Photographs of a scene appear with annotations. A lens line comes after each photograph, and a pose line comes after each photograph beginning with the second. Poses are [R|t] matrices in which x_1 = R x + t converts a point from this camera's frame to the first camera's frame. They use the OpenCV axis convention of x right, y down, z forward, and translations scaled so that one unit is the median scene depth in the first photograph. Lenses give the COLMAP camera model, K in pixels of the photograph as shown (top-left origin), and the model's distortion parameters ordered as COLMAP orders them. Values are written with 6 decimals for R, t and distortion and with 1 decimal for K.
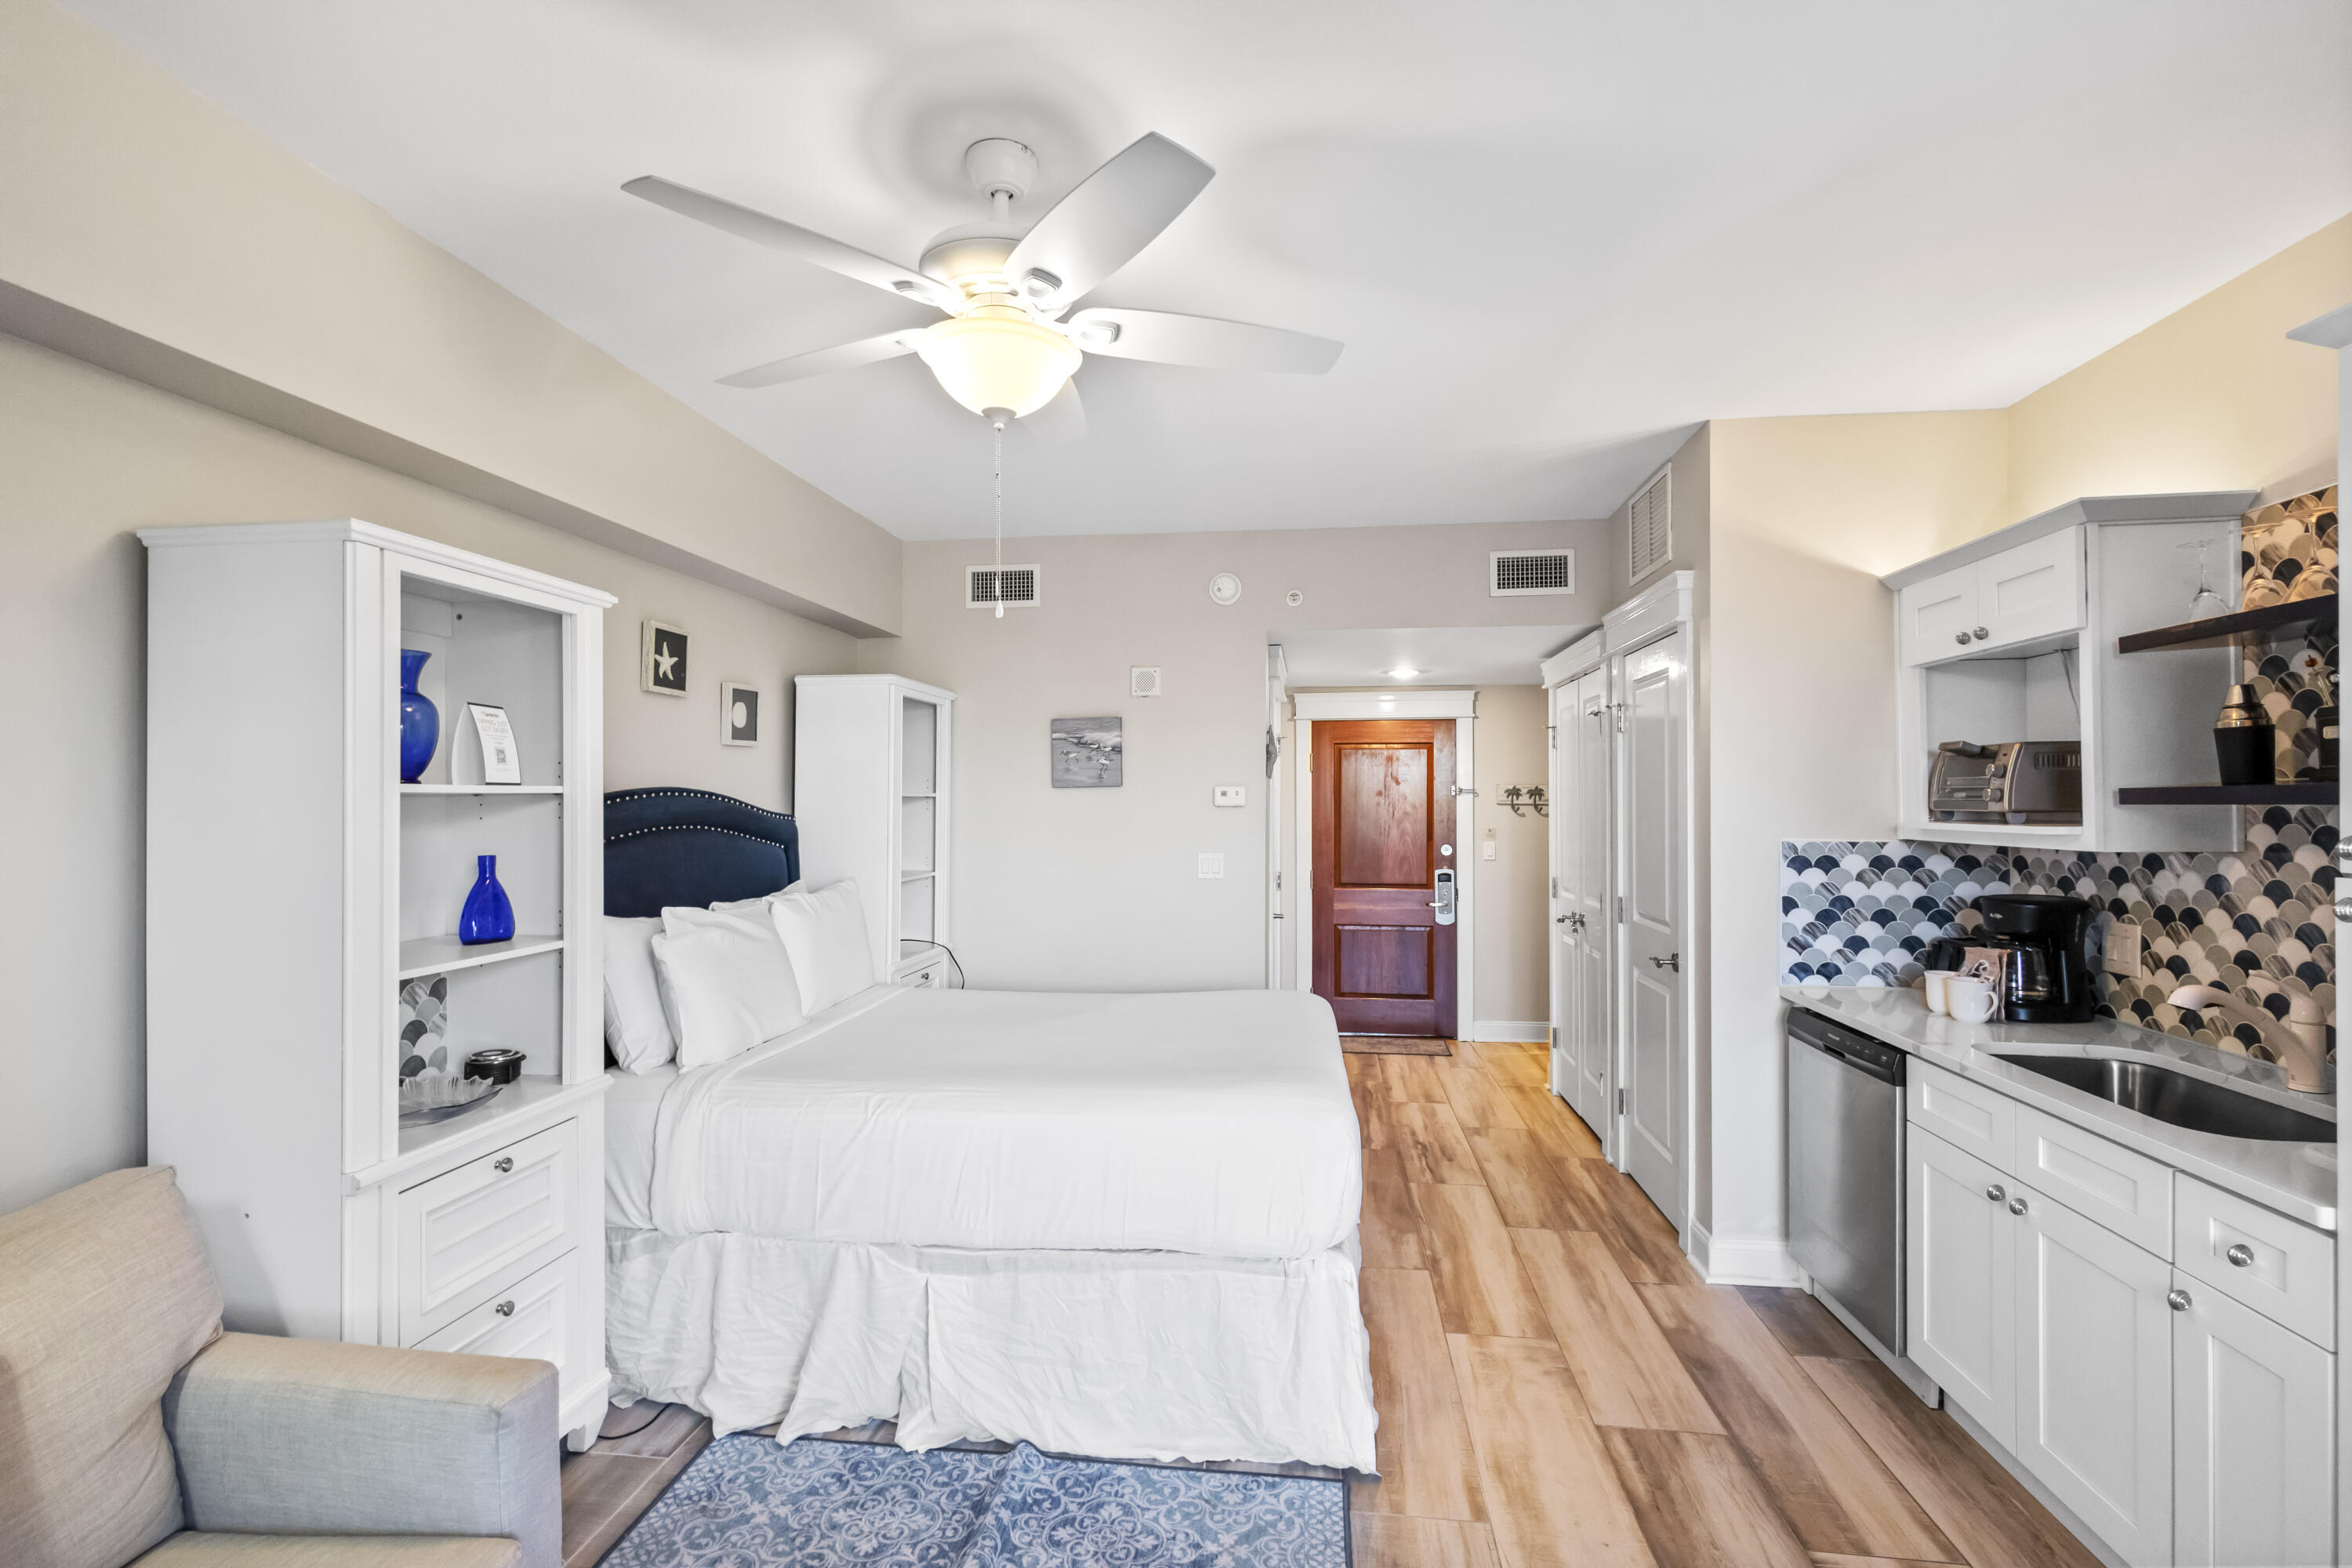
lens RADIAL K [[1125.0, 0, 1178.0], [0, 1125.0, 794.8], [0, 0, 1]] dist [0.008844, 0.000134]
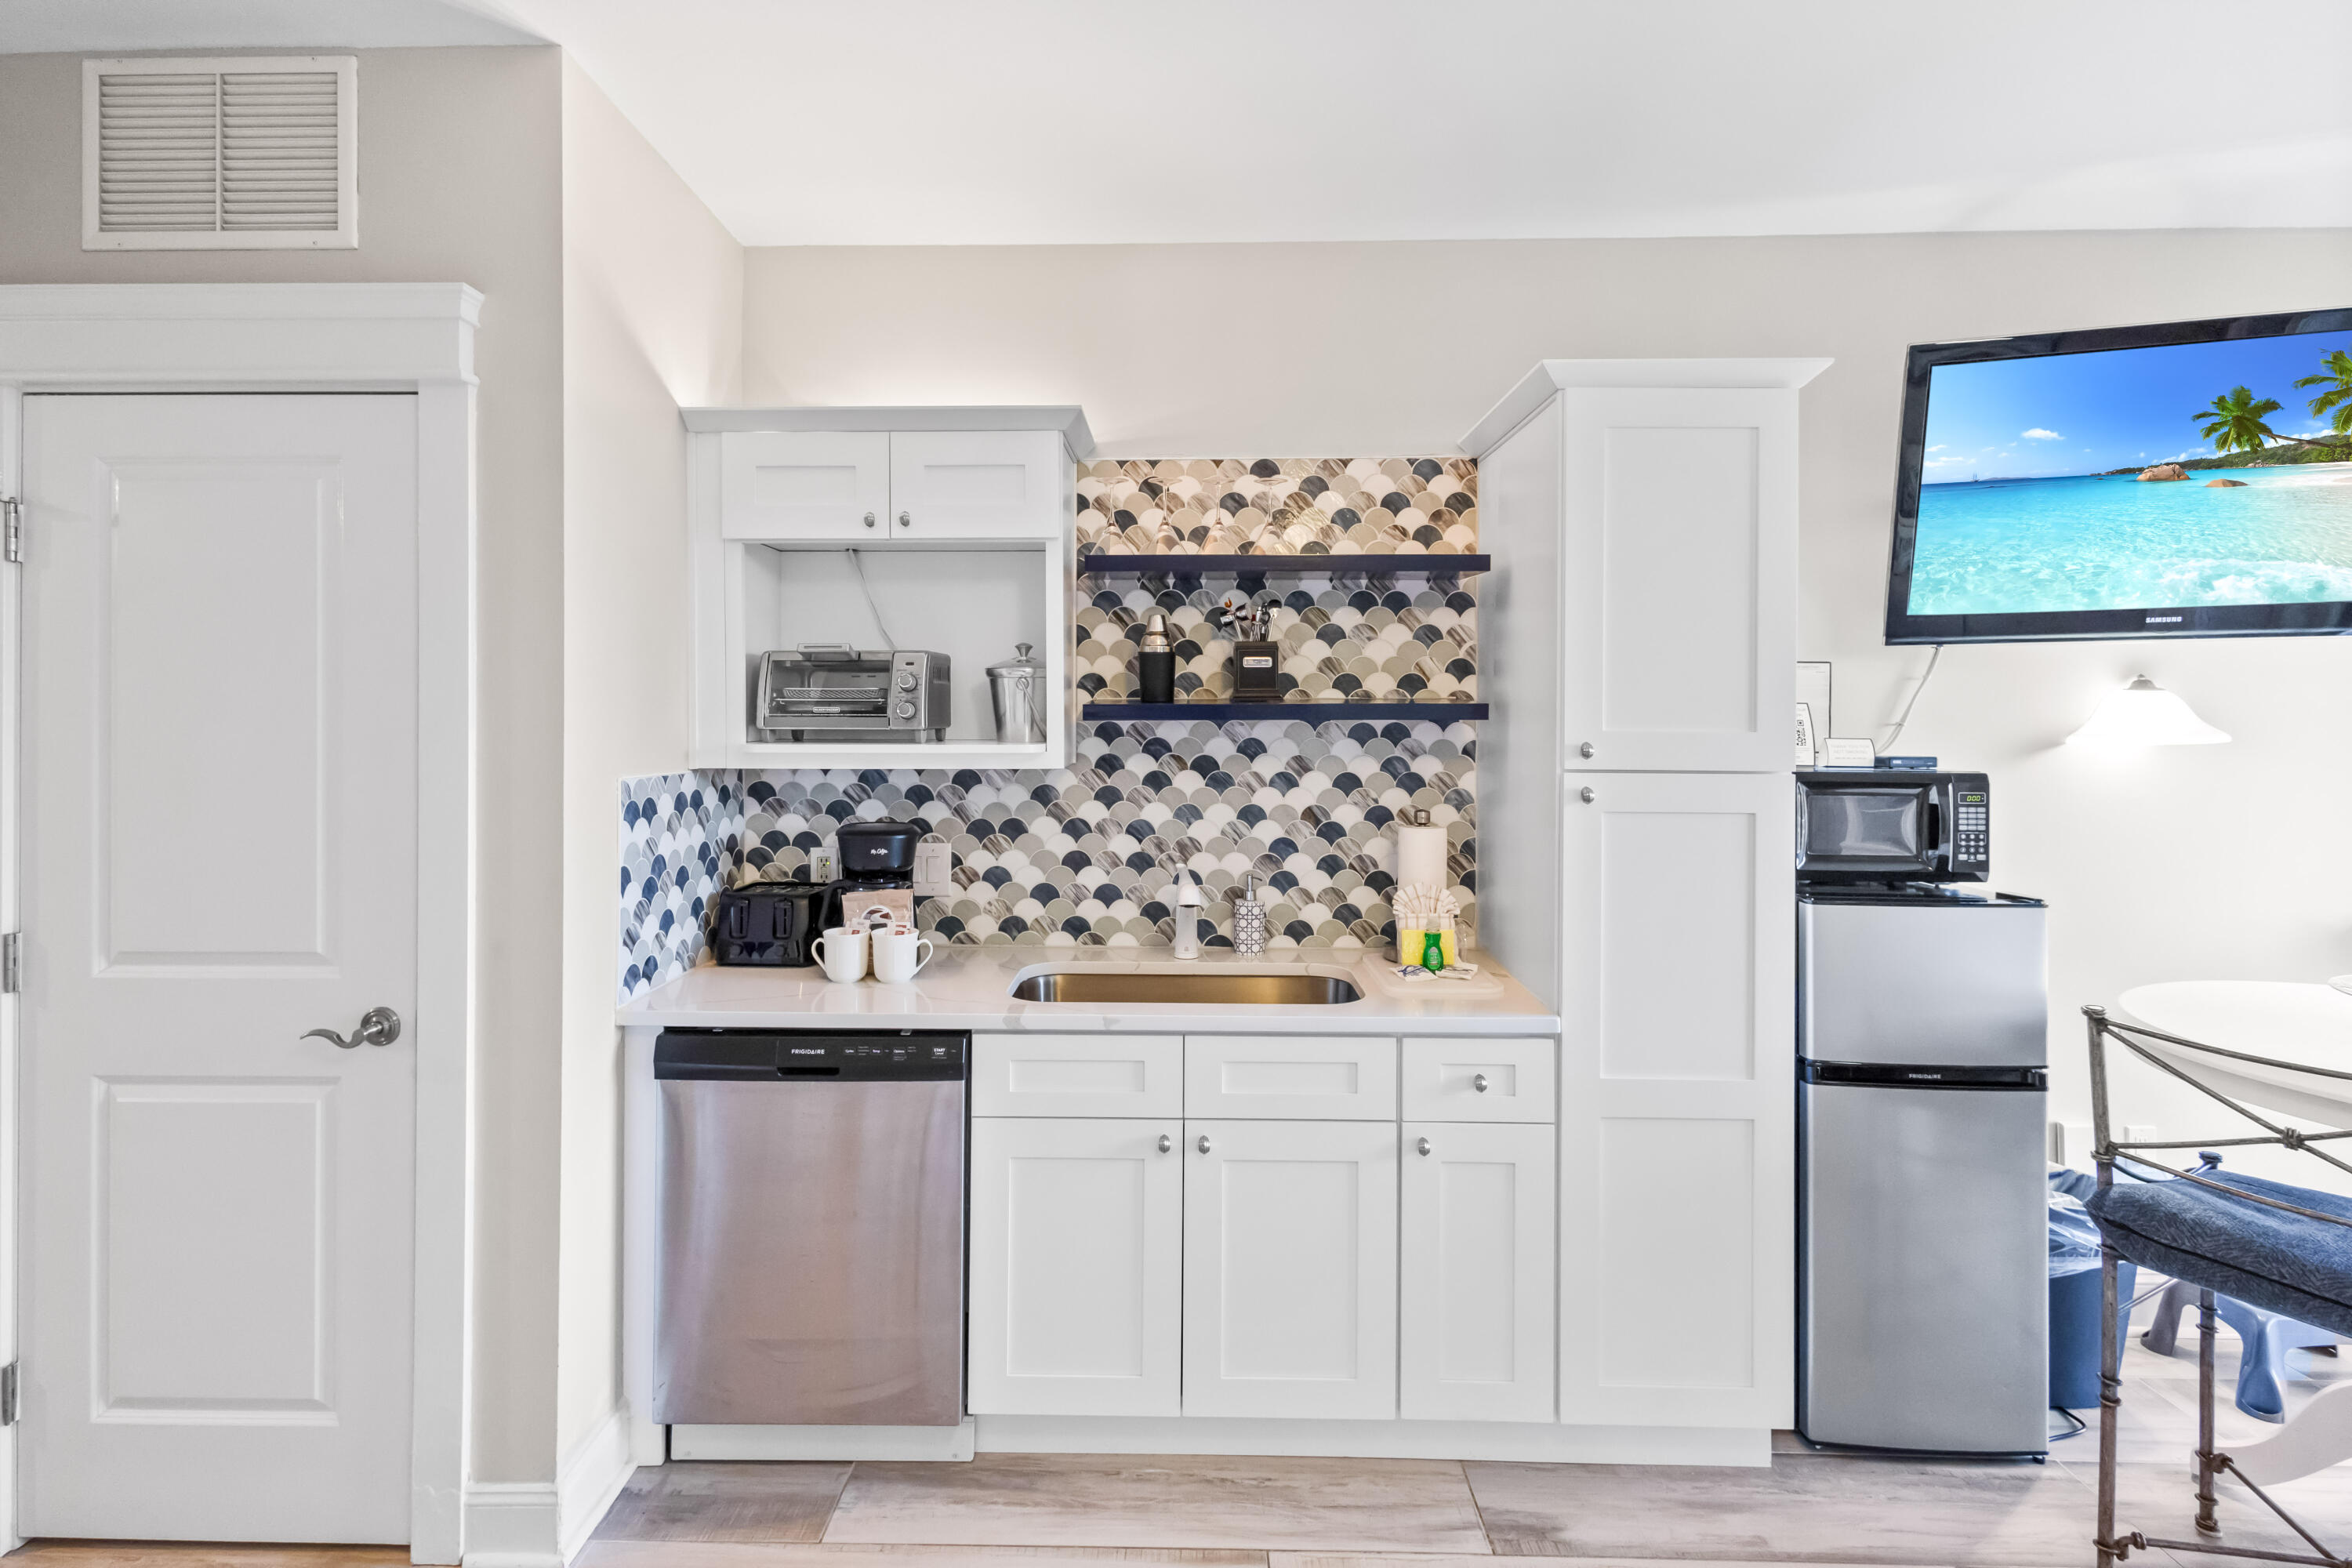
lens RADIAL K [[1125.0, 0, 1159.9], [0, 1125.0, 722.6], [0, 0, 1]] dist [0.008844, 0.000134]
pose [[-0.104684, -0.002514, 0.994502, -0.159179], [-0.004721, 0.999987, 0.002031, 0.007582], [-0.994494, -0.004483, -0.104695, 0.965325]]
